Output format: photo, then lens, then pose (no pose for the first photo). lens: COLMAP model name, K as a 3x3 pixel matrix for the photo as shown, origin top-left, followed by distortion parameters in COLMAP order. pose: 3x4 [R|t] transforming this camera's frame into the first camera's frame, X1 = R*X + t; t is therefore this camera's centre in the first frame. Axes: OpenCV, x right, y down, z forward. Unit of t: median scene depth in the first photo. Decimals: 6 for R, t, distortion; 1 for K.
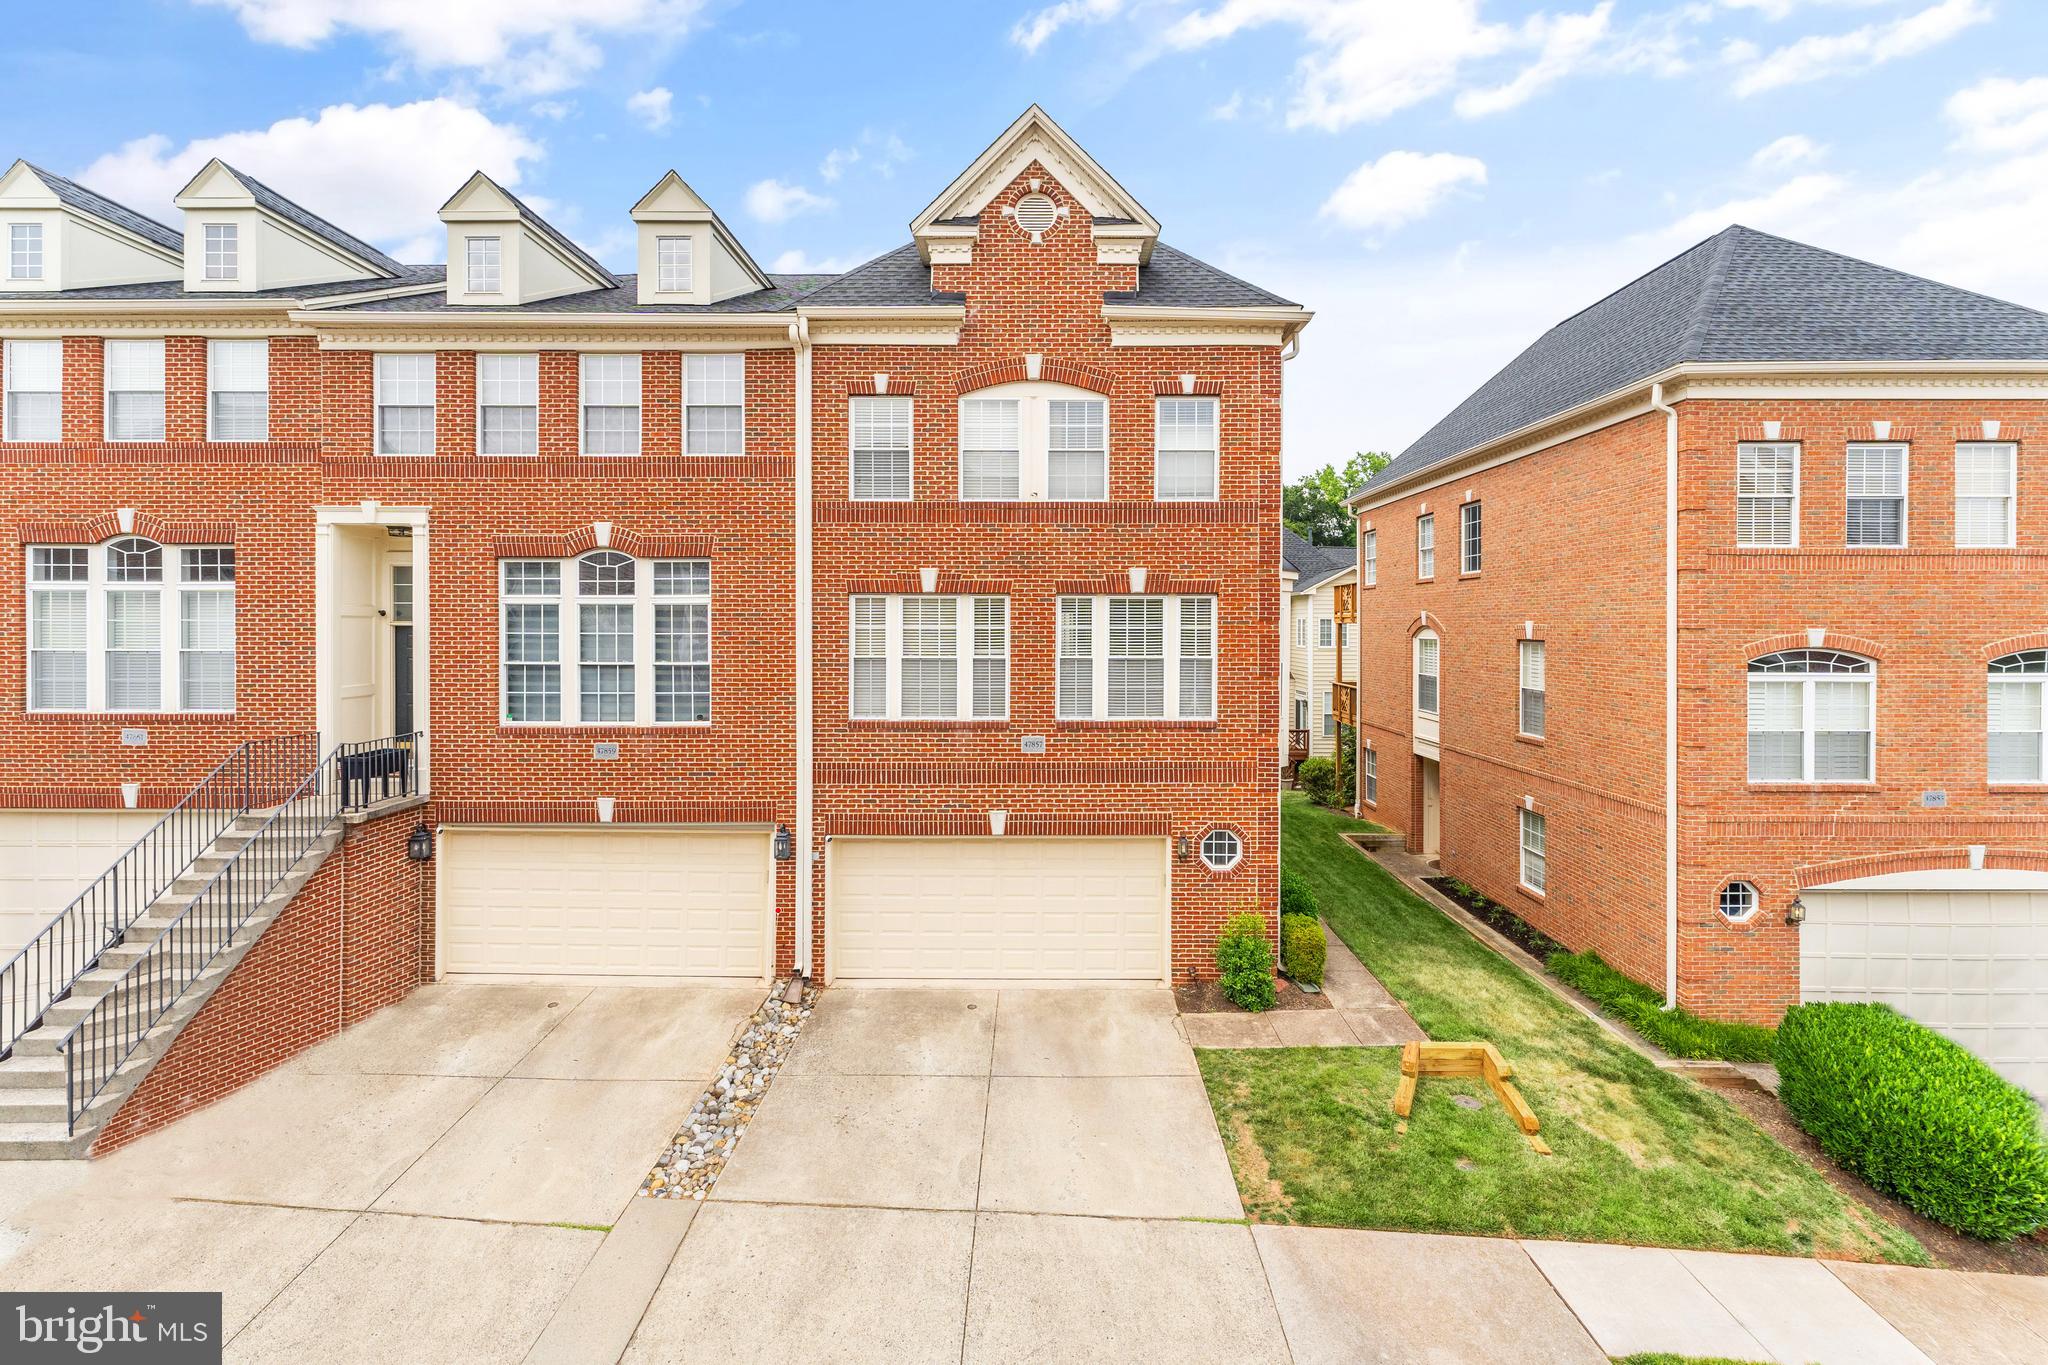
lens RADIAL K [[837.9, 0, 1028.5], [0, 837.9, 624.4], [0, 0, 1]] dist [-0.000146, -0.000039]
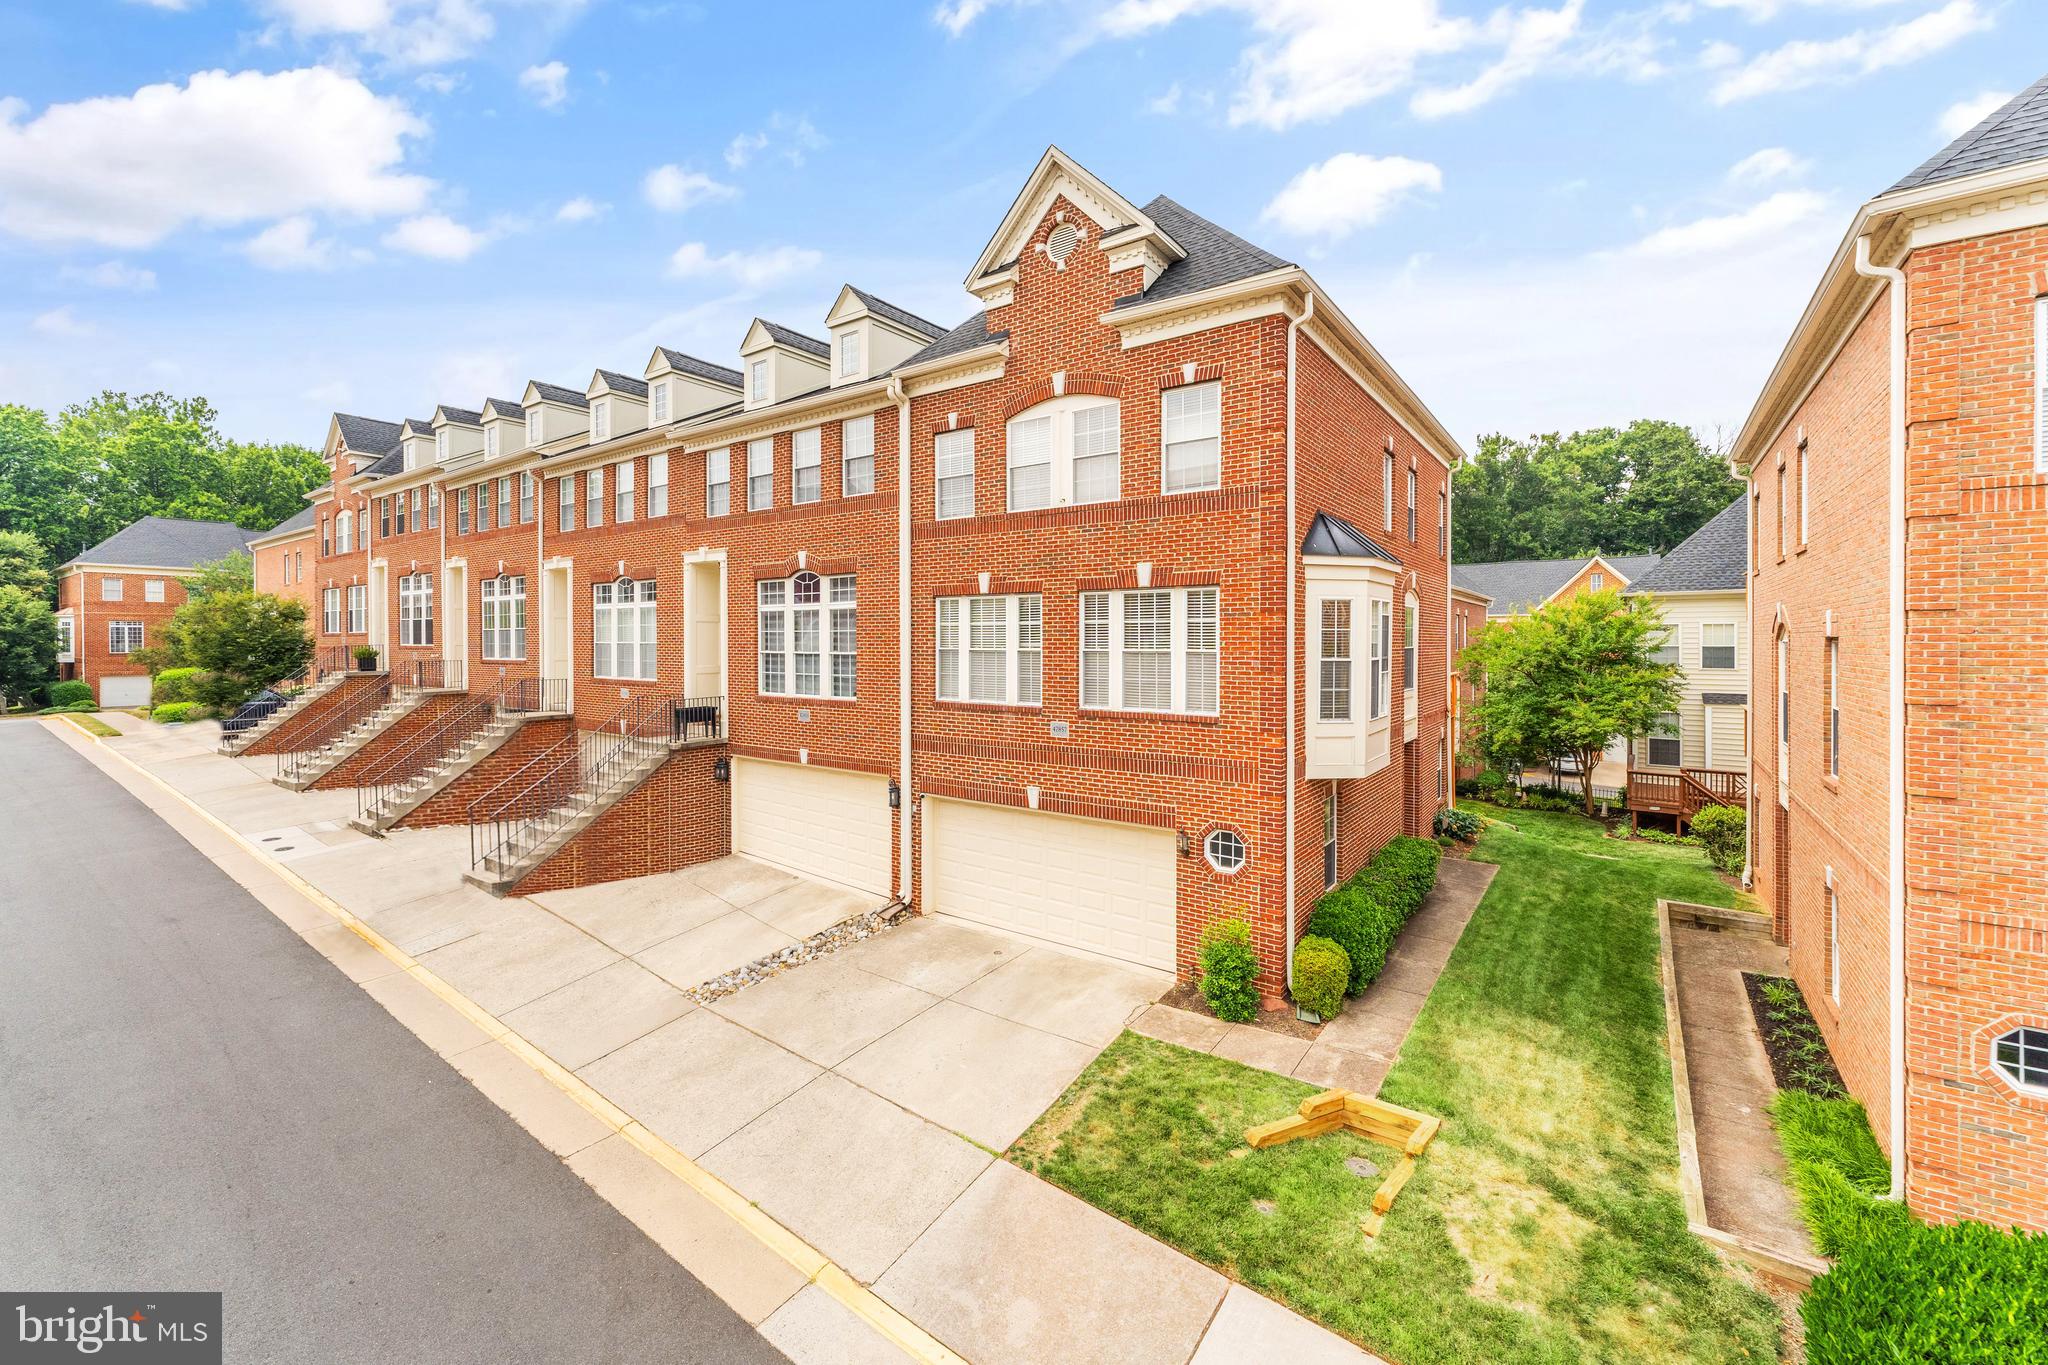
lens RADIAL K [[830.7, 0, 1024.4], [0, 830.7, 644.2], [0, 0, 1]] dist [0.000989, 0.000124]
pose [[0.812793, 0.001717, -0.582550, 0.599495], [-0.000161, 0.999996, 0.002723, 0.029069], [0.582552, -0.002119, 0.812790, 0.091987]]
